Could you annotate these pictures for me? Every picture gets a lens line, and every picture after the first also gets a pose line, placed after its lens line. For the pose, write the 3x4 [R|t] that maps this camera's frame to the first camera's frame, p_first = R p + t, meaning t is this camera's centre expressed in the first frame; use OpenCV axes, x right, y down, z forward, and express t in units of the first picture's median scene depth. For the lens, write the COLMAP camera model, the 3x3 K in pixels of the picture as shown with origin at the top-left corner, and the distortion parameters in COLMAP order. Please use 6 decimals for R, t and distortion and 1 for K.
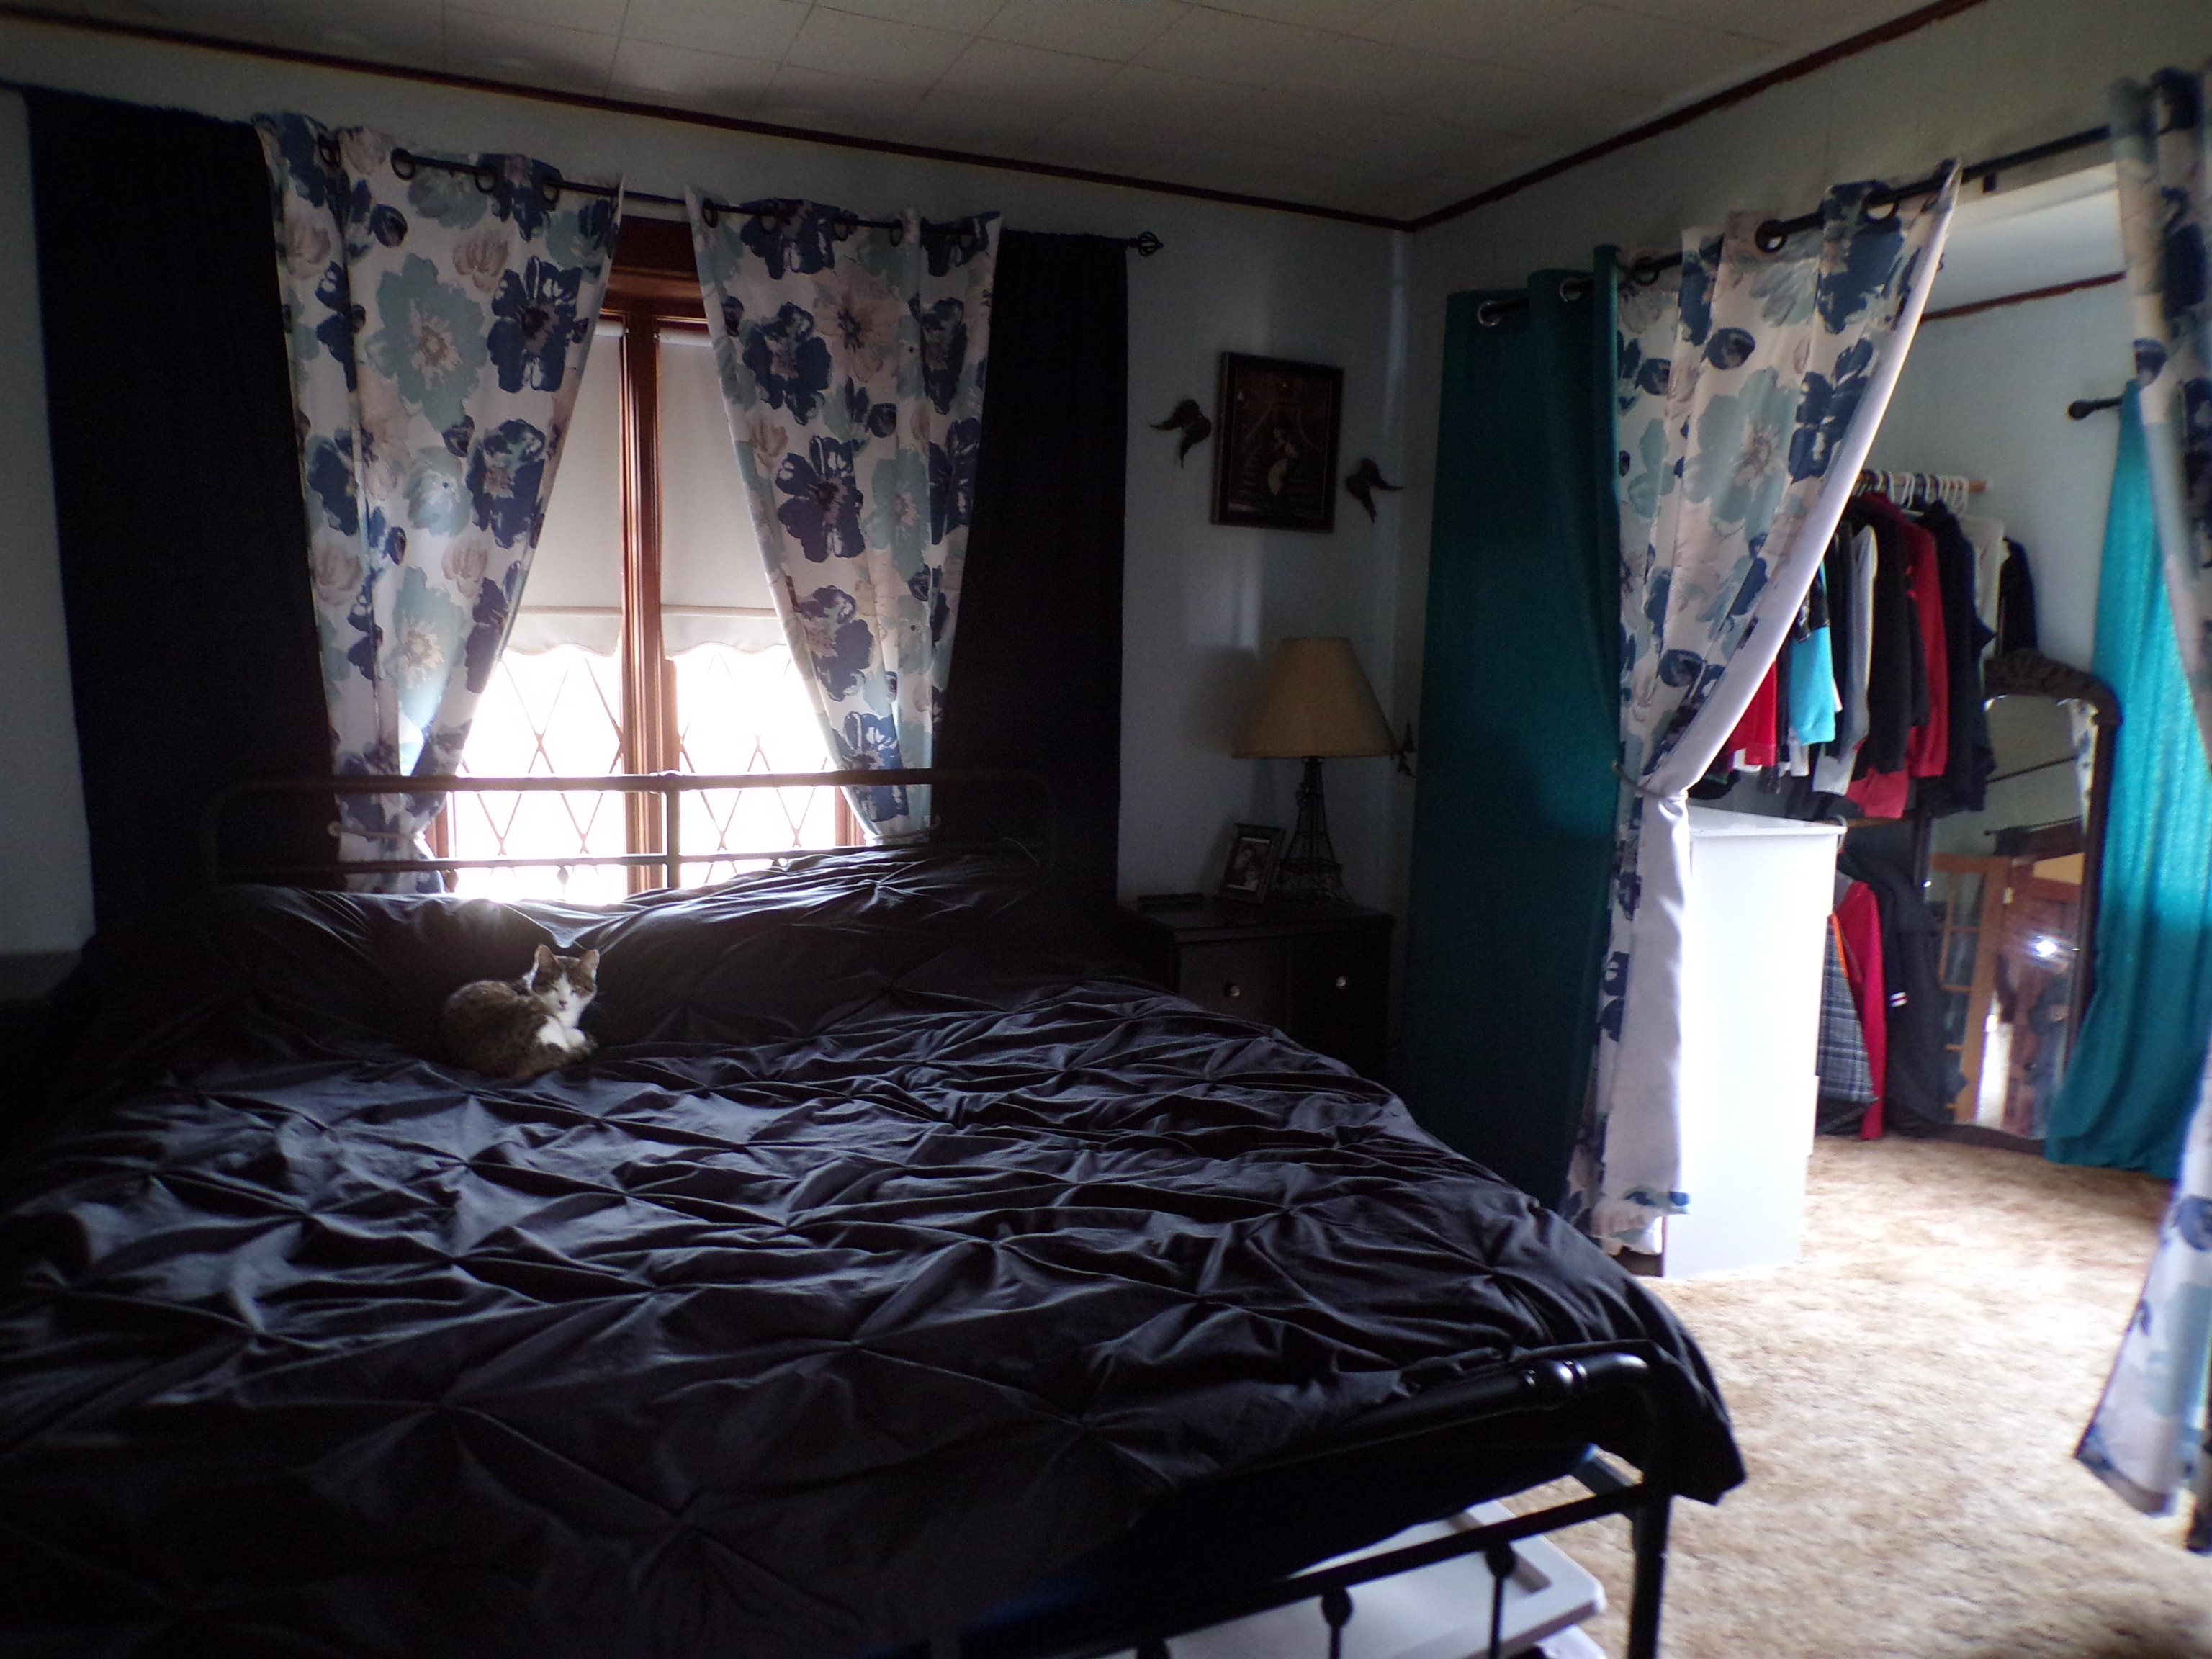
lens RADIAL K [[1513.7, 0, 1086.3], [0, 1513.7, 829.8], [0, 0, 1]] dist [0.011962, 0.000997]
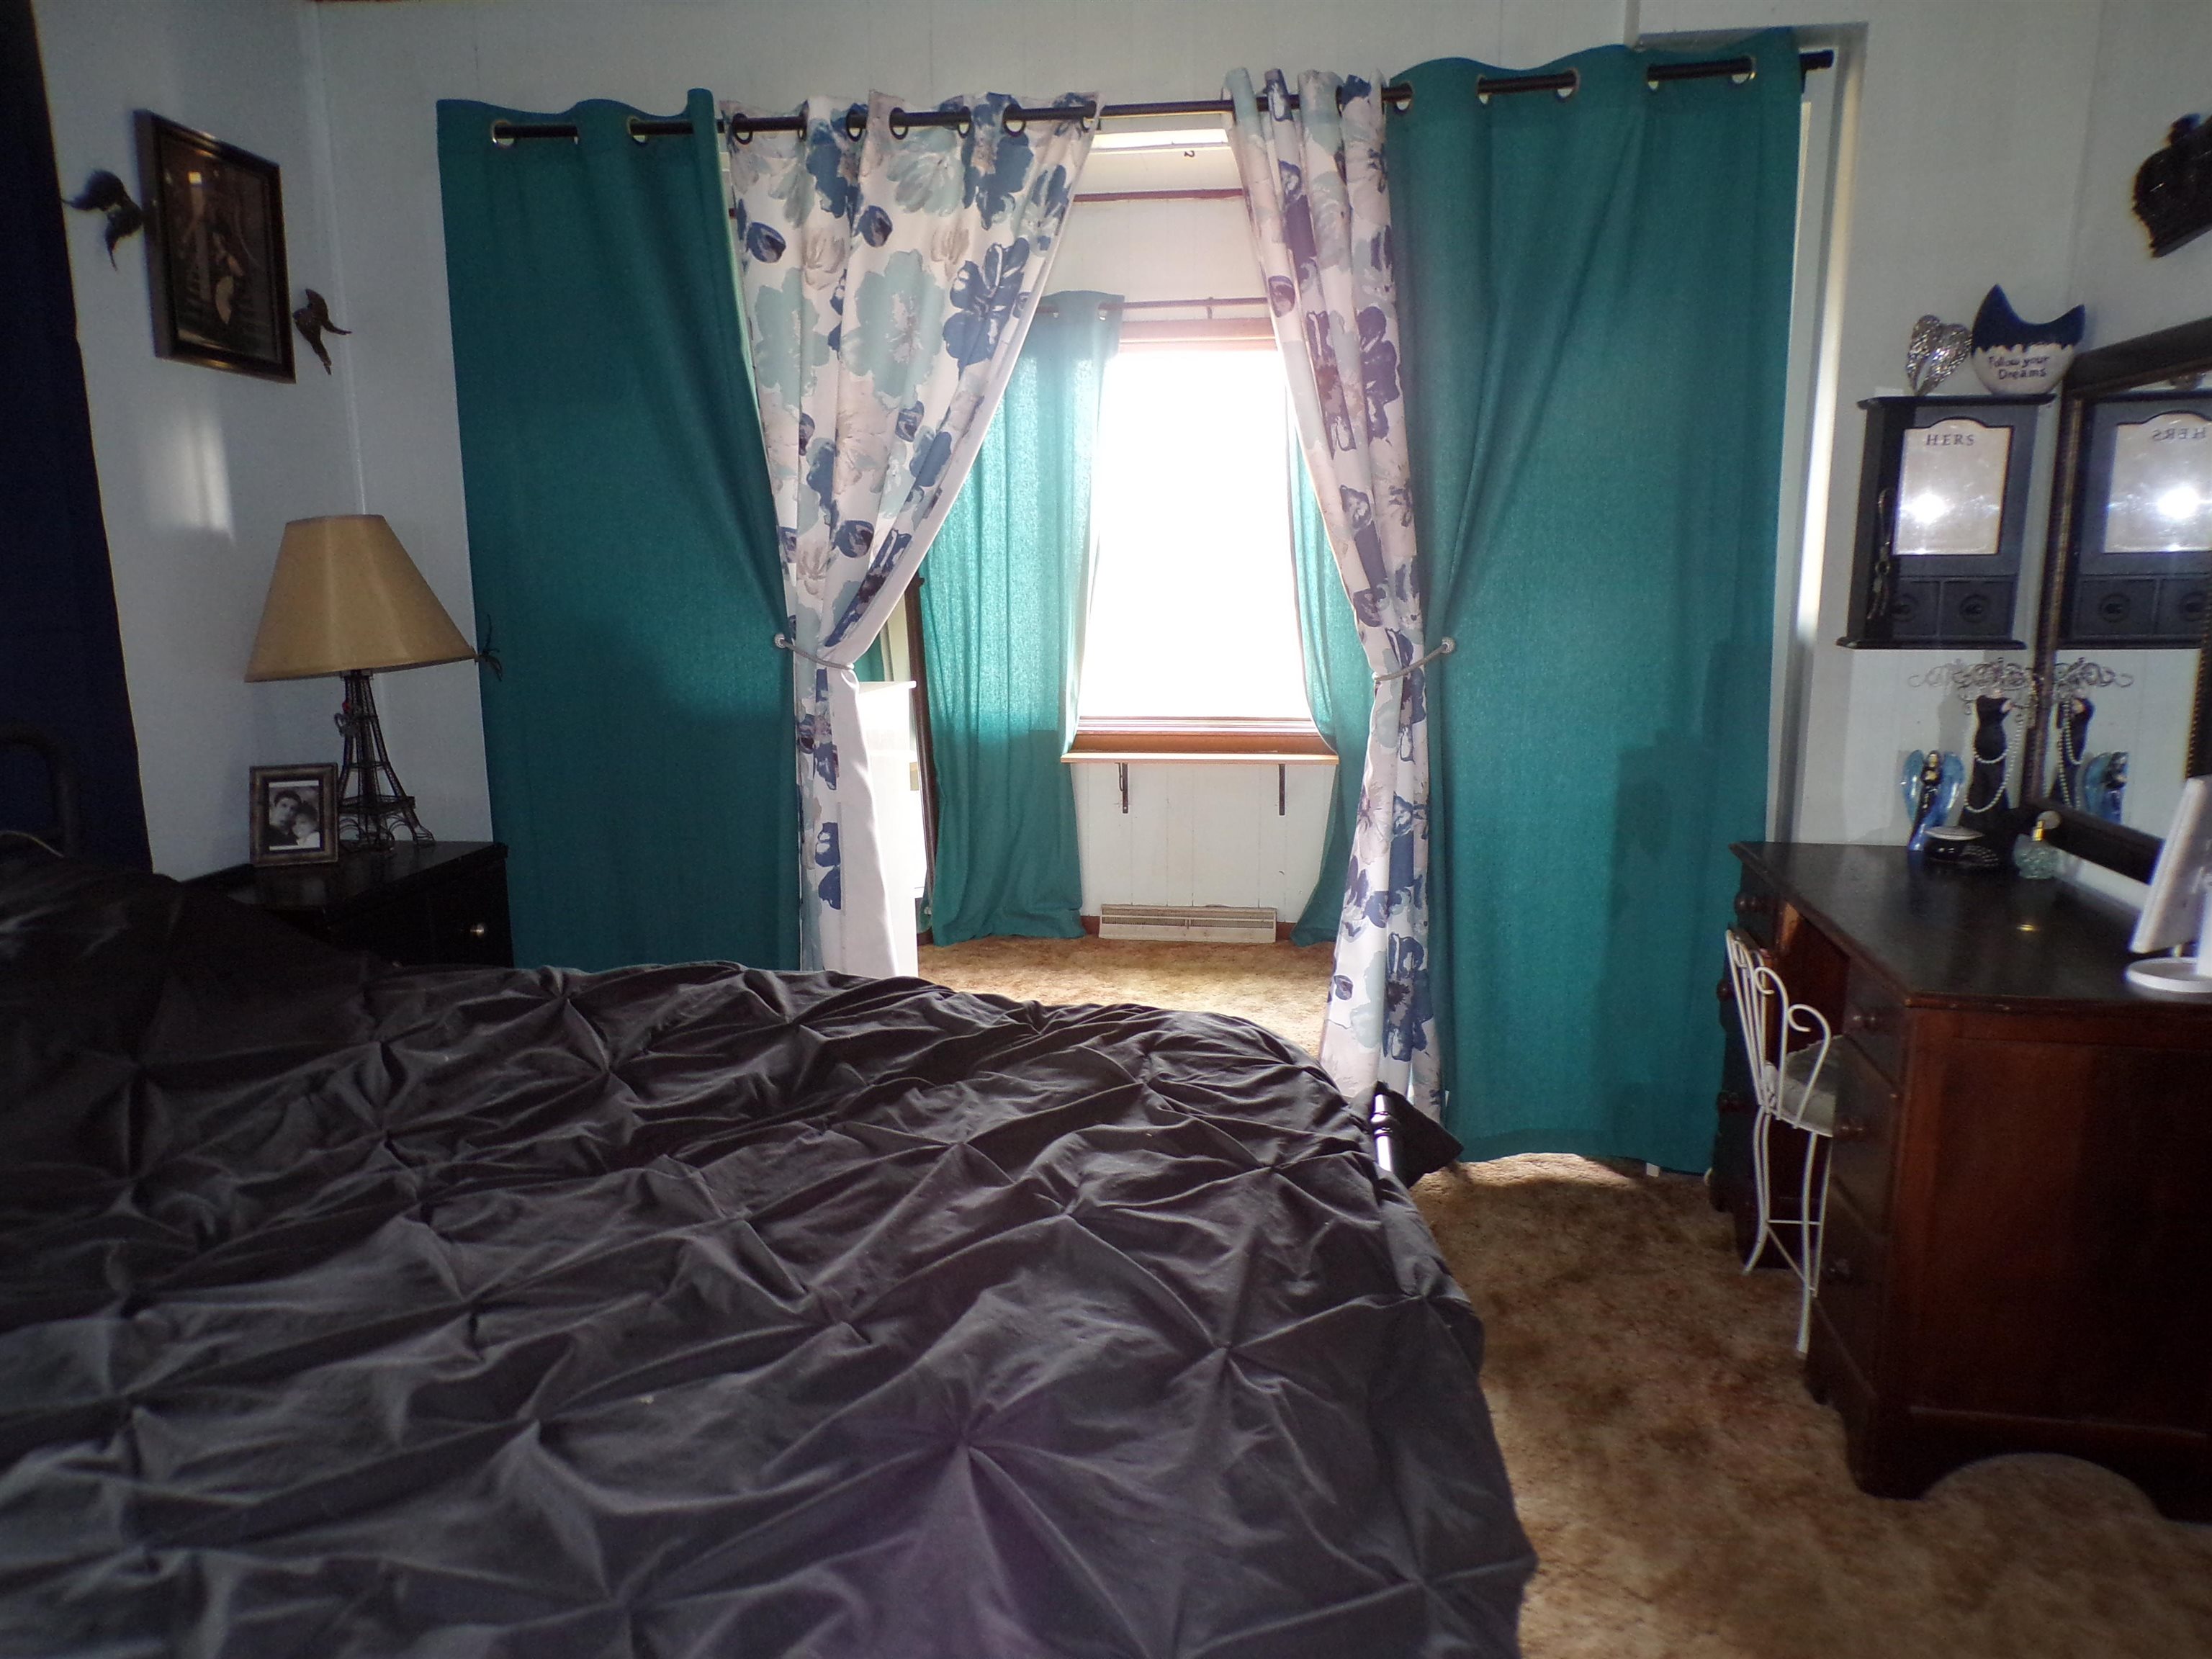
lens RADIAL K [[1513.7, 0, 1086.3], [0, 1513.7, 829.8], [0, 0, 1]] dist [0.011962, 0.000997]
pose [[0.521835, -0.173769, 0.835160, -0.423457], [0.125535, 0.984017, 0.126303, -0.022008], [-0.843759, 0.038933, 0.535309, 0.323811]]
